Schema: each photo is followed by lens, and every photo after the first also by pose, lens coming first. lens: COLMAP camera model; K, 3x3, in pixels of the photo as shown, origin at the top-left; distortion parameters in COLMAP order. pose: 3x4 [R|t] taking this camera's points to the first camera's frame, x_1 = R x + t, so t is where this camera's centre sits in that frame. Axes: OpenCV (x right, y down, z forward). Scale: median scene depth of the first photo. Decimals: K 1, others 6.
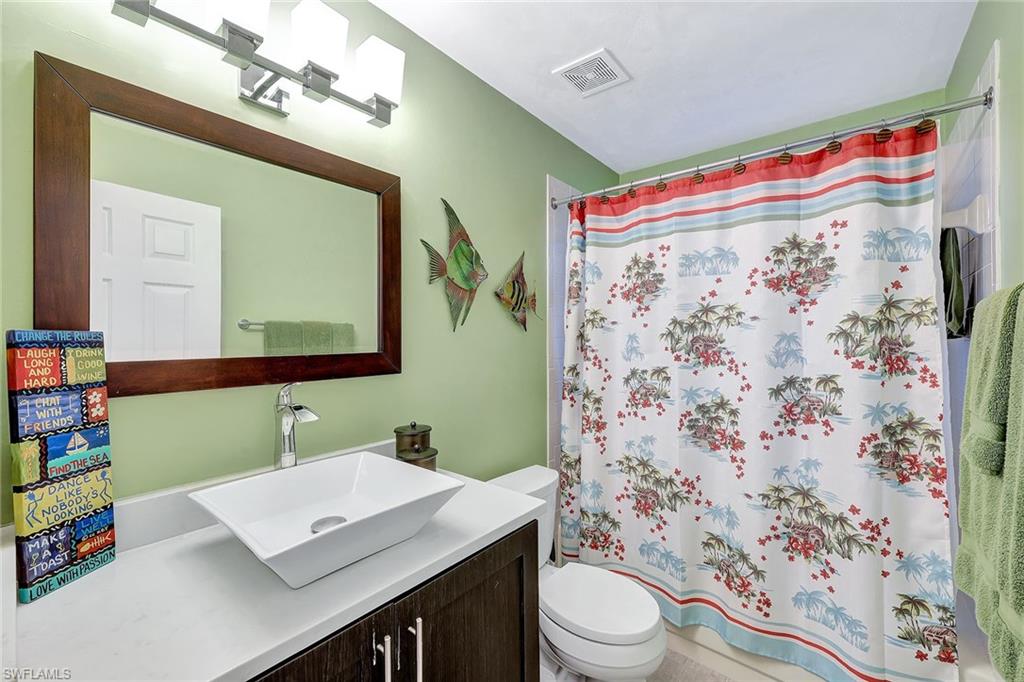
lens RADIAL K [[417.2, 0, 510.0], [0, 417.2, 335.2], [0, 0, 1]] dist [0.000890, 0.000037]
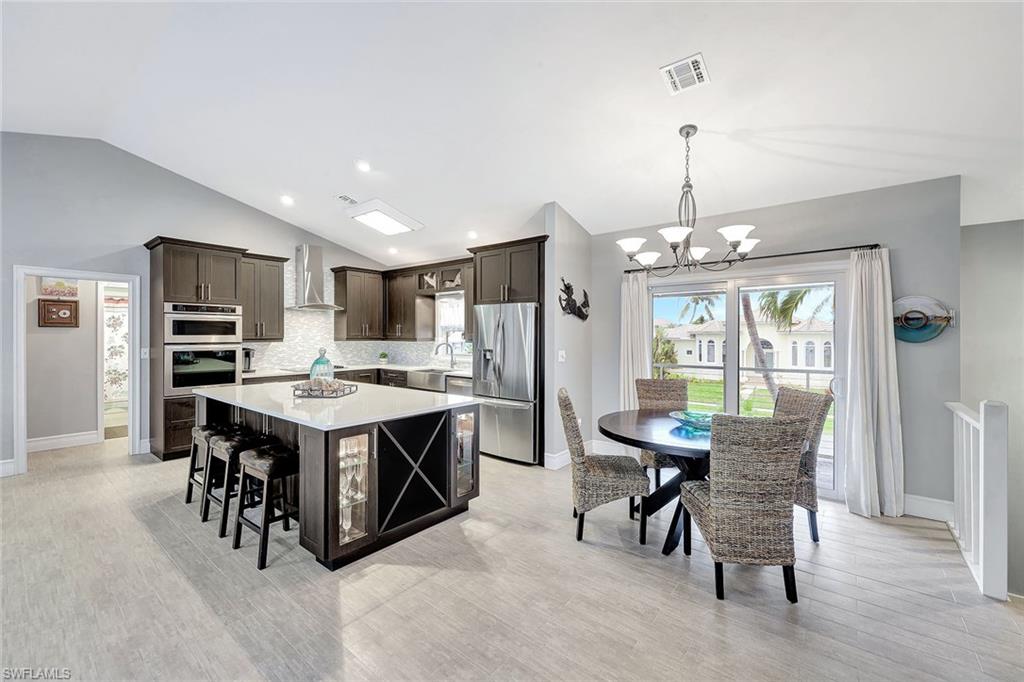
lens RADIAL K [[417.2, 0, 510.0], [0, 417.2, 335.2], [0, 0, 1]] dist [0.000890, 0.000037]
pose [[-0.016411, 0.001201, 0.999865, -4.048150], [-0.005979, 0.999981, -0.001299, -0.040230], [-0.999847, -0.006000, -0.016403, -3.349699]]
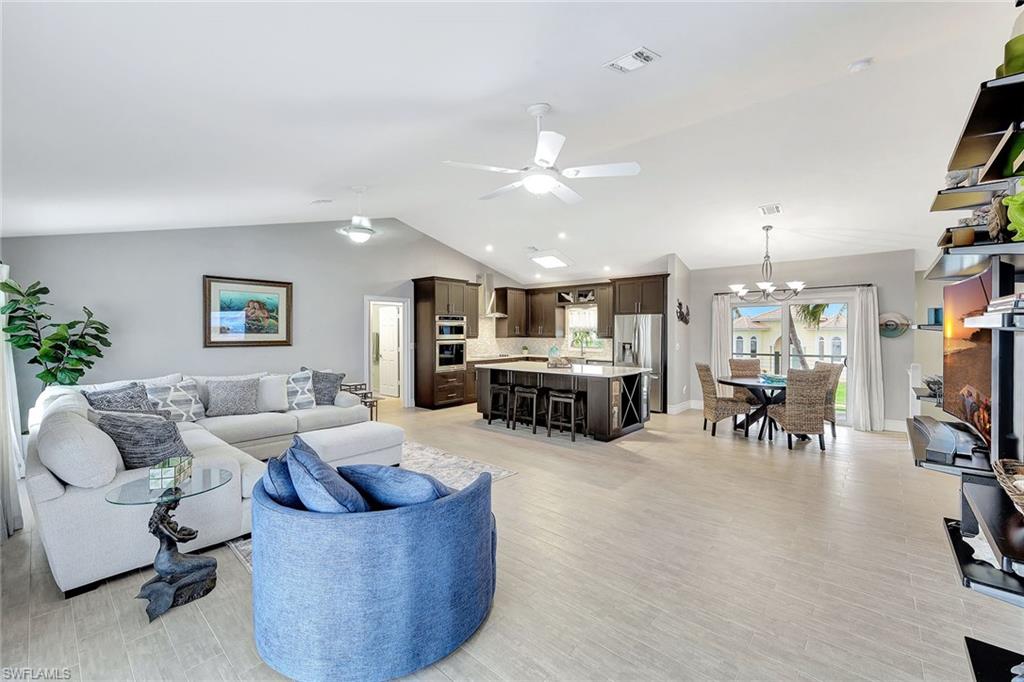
lens RADIAL K [[417.2, 0, 510.0], [0, 417.2, 335.2], [0, 0, 1]] dist [0.000890, 0.000037]
pose [[0.025794, -0.006567, 0.999646, -6.001296], [-0.001998, 0.999976, 0.006621, -0.058493], [-0.999665, -0.002169, 0.025781, -1.943853]]
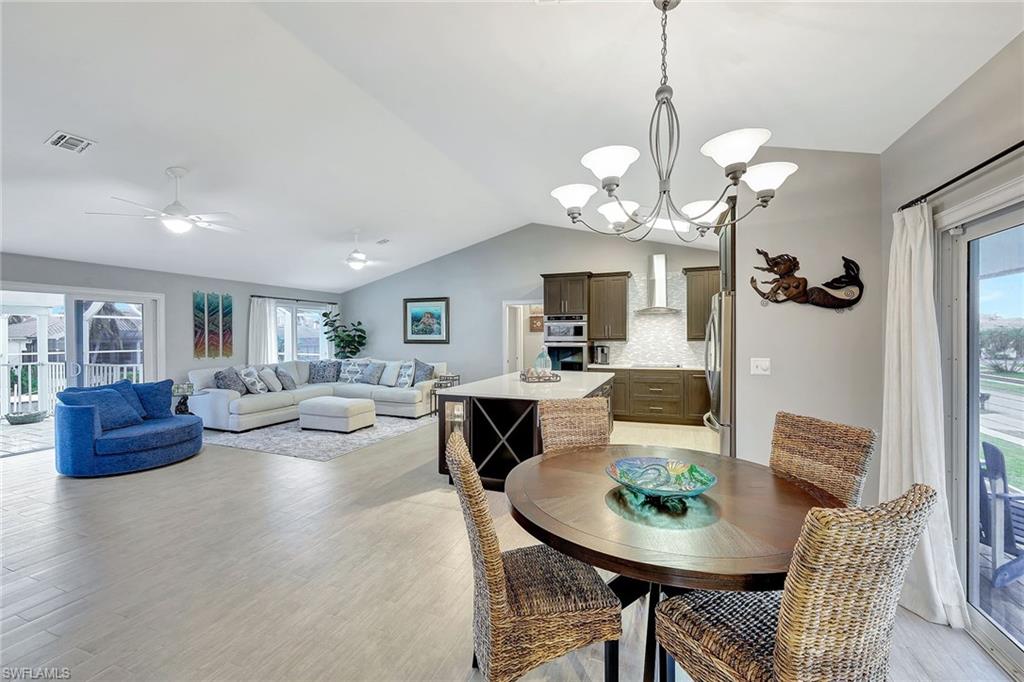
lens RADIAL K [[414.3, 0, 511.8], [0, 414.3, 337.1], [0, 0, 1]] dist [-0.000870, 0.000076]
pose [[0.949277, -0.002493, 0.314432, -2.839501], [0.000176, 0.999973, 0.007398, -0.053477], [-0.314442, -0.006967, 0.949251, -5.273350]]
